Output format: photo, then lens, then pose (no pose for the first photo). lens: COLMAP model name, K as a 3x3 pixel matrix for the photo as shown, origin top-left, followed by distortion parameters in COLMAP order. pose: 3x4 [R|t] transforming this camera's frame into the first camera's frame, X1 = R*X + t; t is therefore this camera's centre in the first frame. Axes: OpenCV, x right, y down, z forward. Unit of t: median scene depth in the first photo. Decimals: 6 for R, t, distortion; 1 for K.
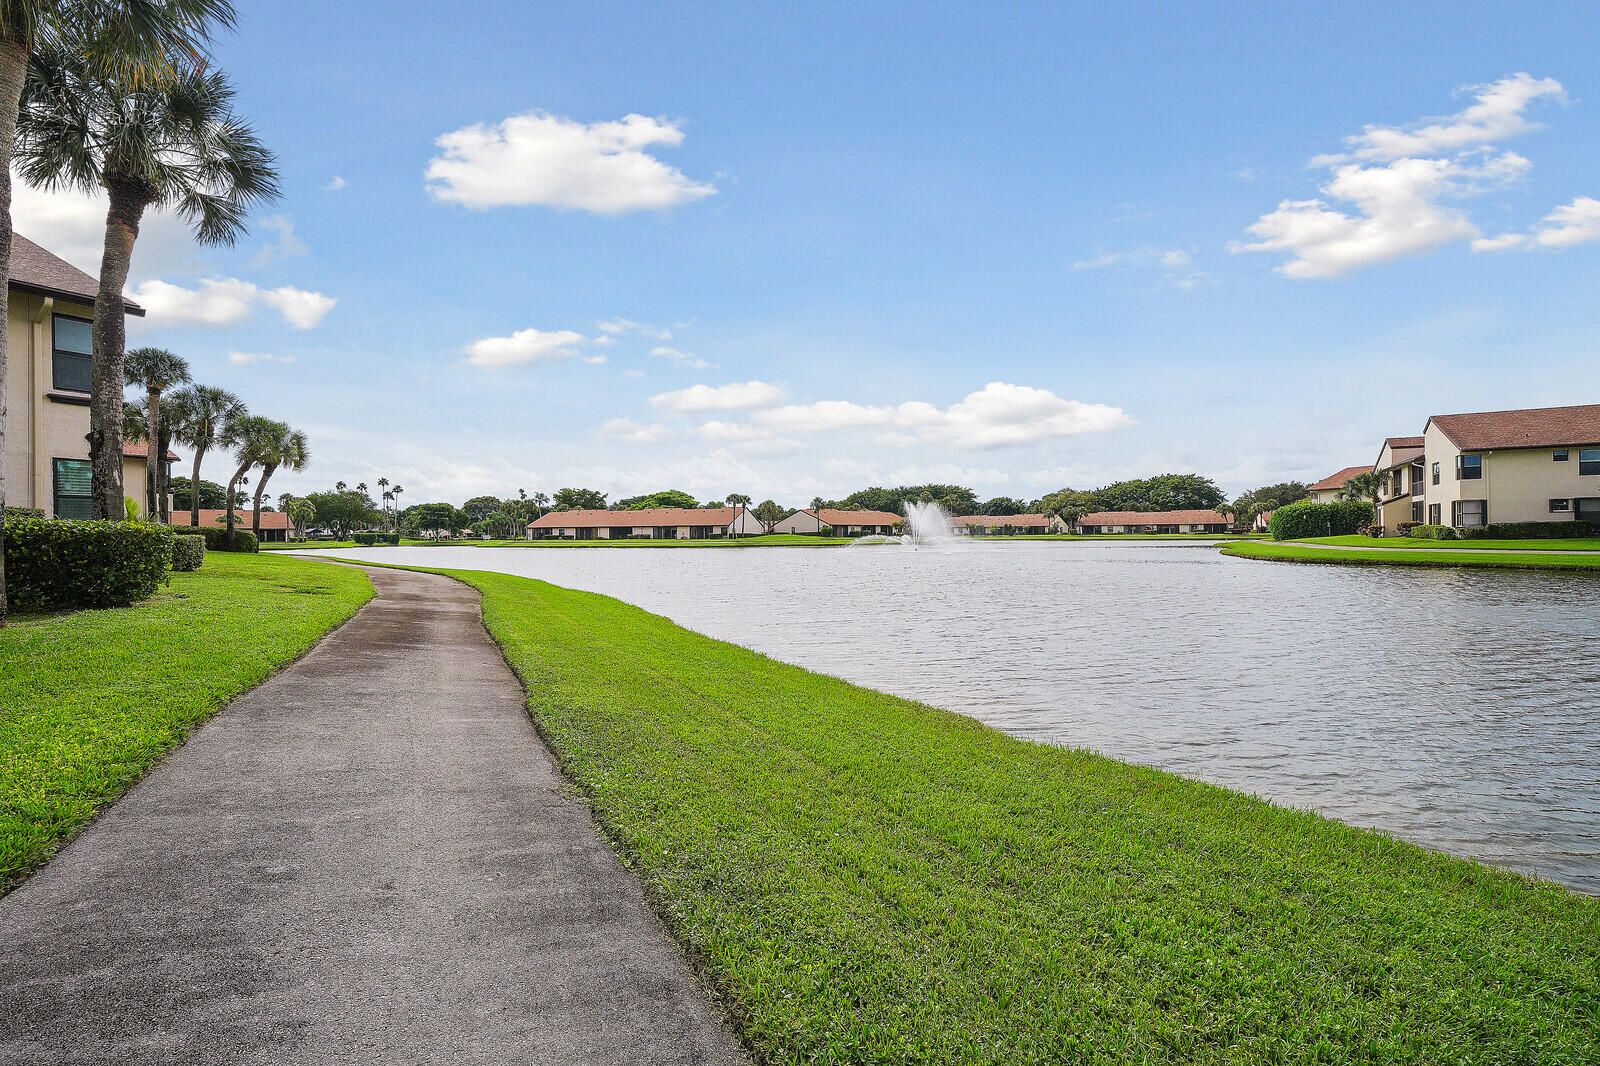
lens RADIAL K [[726.0, 0, 800.0], [0, 726.0, 533.0], [0, 0, 1]] dist [0.018289, 0.000415]
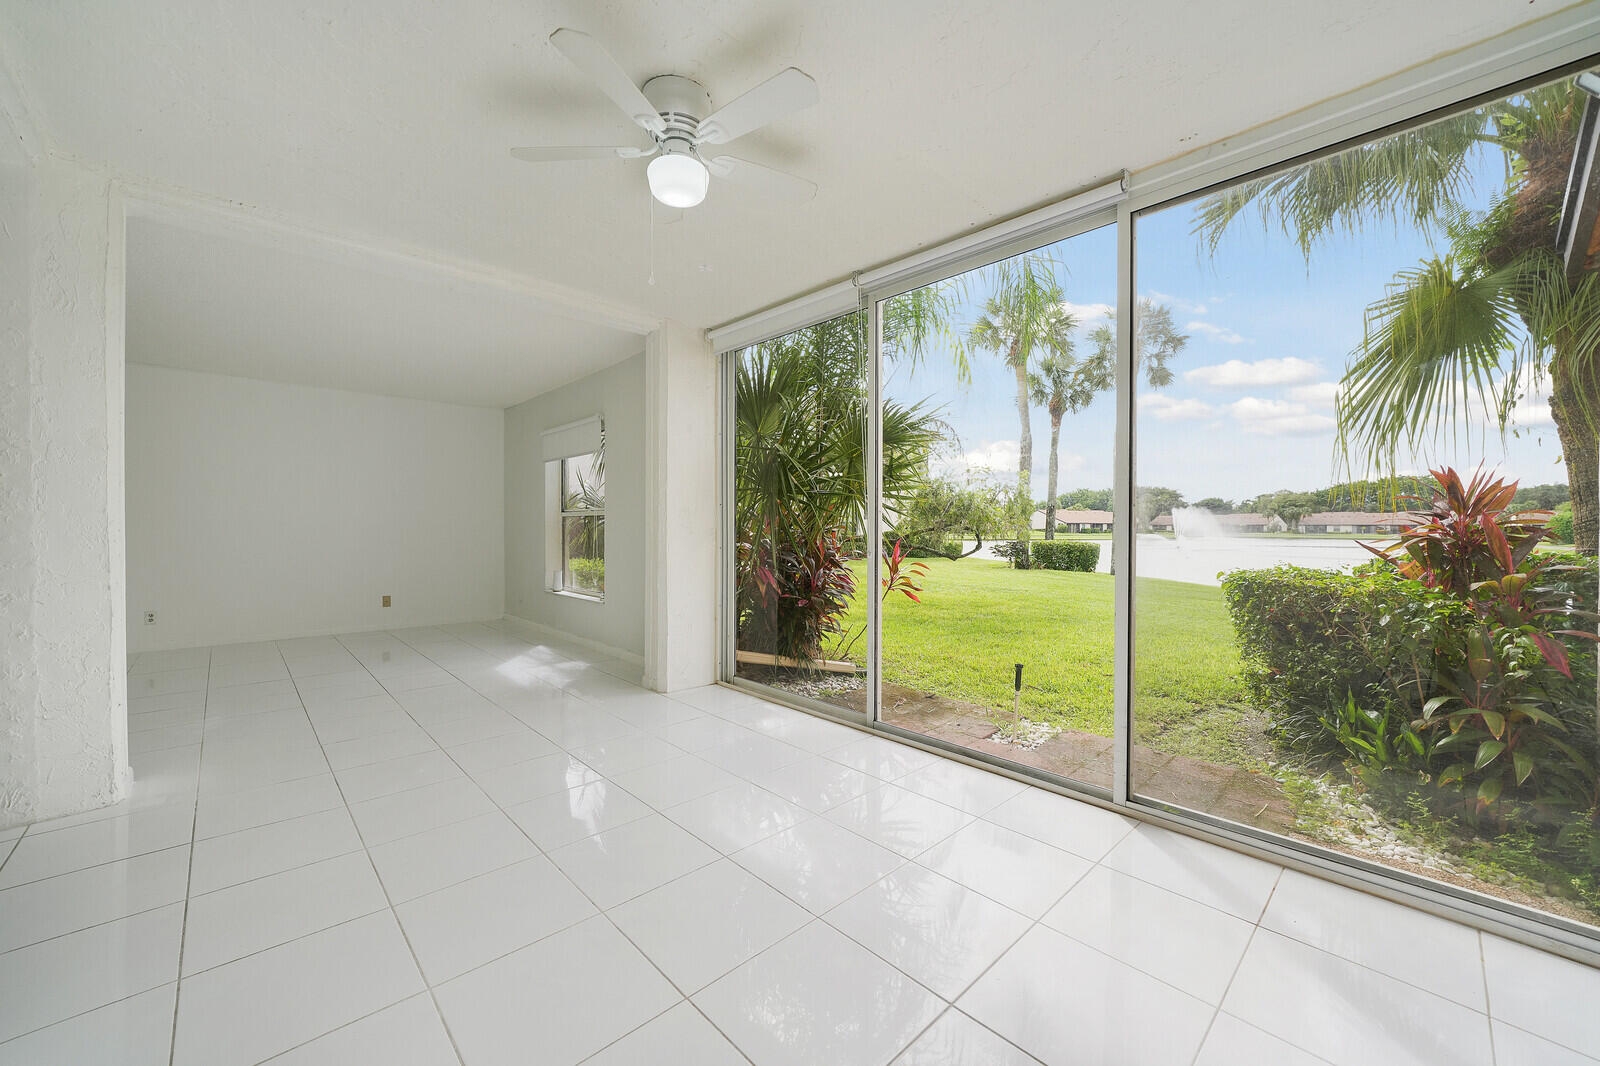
lens RADIAL K [[615.6, 0, 800.0], [0, 615.6, 533.0], [0, 0, 1]] dist [-0.009780, -0.000082]
pose [[0.958130, 0.014673, -0.285957, -0.093054], [-0.010861, 0.999830, 0.014912, -0.005166], [0.286127, -0.011182, 0.958126, -0.102788]]
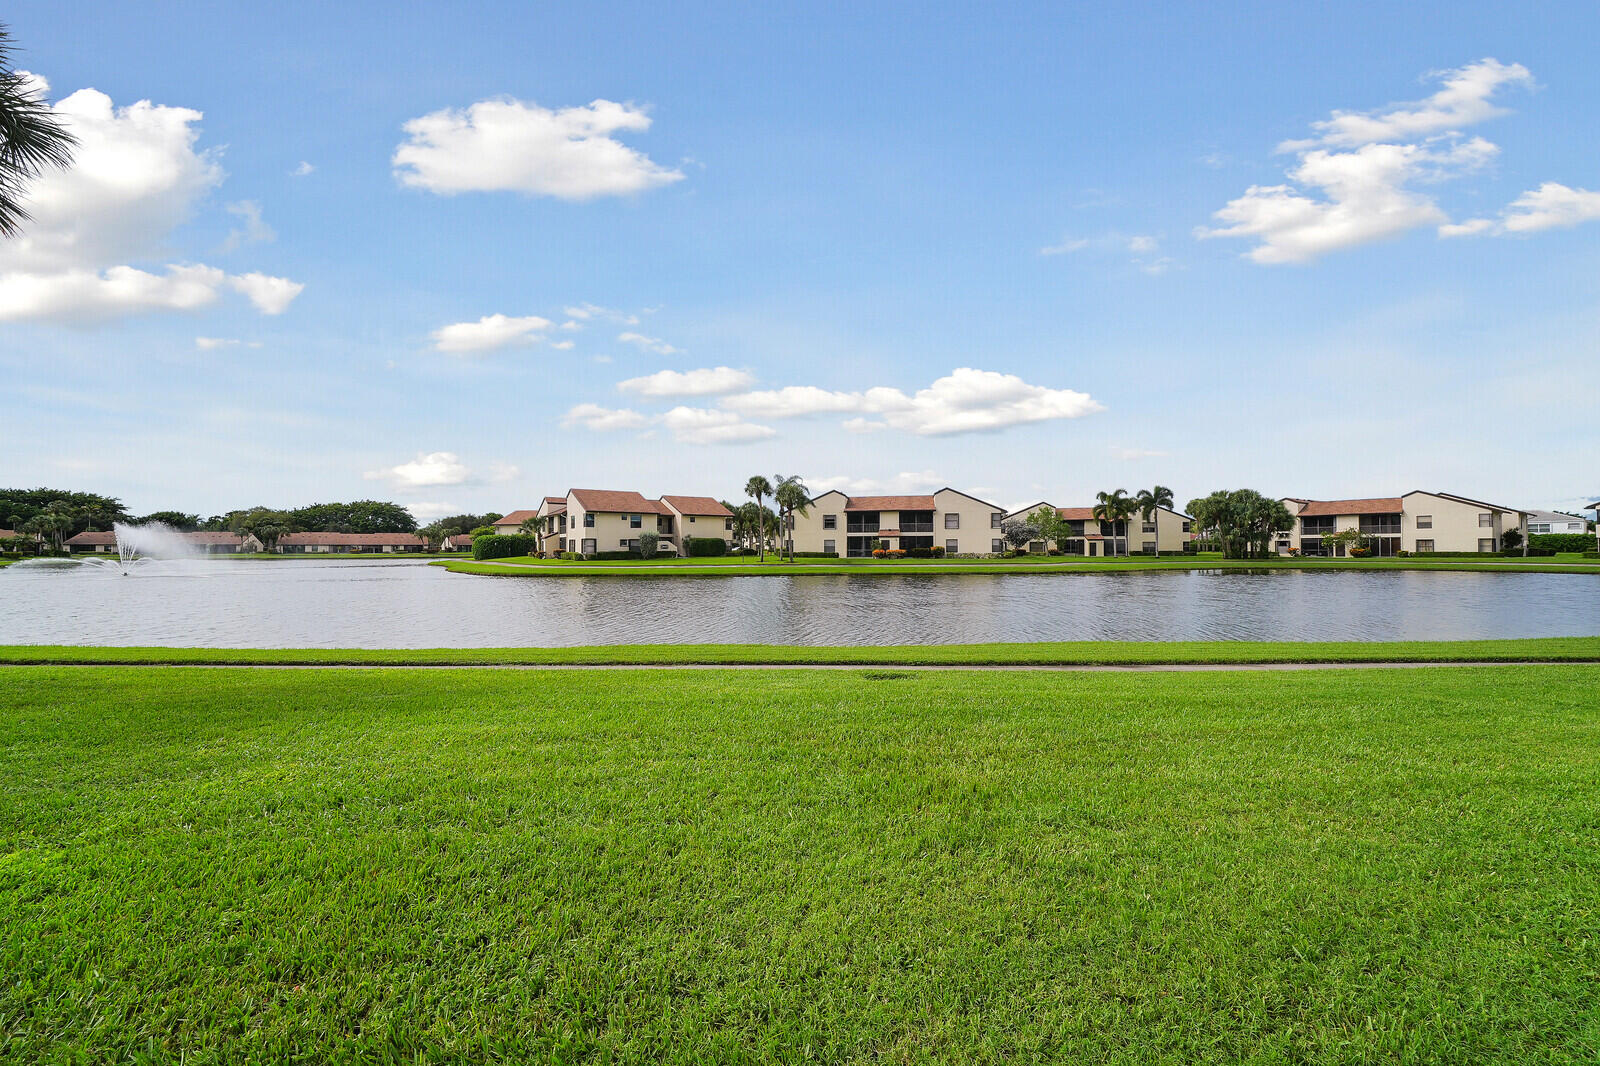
lens RADIAL K [[607.6, 0, 800.0], [0, 607.6, 533.0], [0, 0, 1]] dist [-0.024315, 0.006635]
pose [[0.440310, 0.029781, 0.897352, -0.072083], [-0.004456, 0.999510, -0.030985, -0.005331], [-0.897835, 0.009645, 0.440227, -0.043167]]
